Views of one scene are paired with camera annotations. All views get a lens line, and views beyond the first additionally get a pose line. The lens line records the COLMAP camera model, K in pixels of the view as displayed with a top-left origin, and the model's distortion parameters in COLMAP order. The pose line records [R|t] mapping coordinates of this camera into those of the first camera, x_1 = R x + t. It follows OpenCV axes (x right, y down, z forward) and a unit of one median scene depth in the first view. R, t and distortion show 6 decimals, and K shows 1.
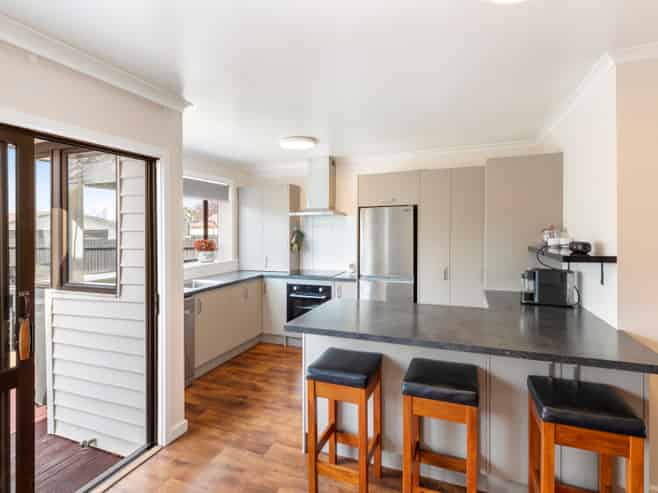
lens RADIAL K [[341.5, 0, 329.8], [0, 341.5, 246.0], [0, 0, 1]] dist [0.026641, -0.000313]
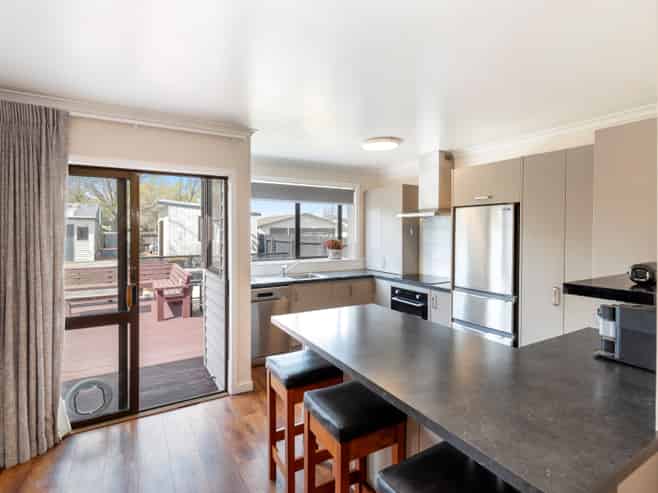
lens RADIAL K [[341.5, 0, 325.8], [0, 341.5, 244.3], [0, 0, 1]] dist [0.026641, -0.000313]
pose [[0.780001, 0.041556, -0.624397, 0.342913], [-0.043210, 0.998988, 0.012508, -0.014746], [0.624284, 0.017224, 0.781007, 0.110791]]
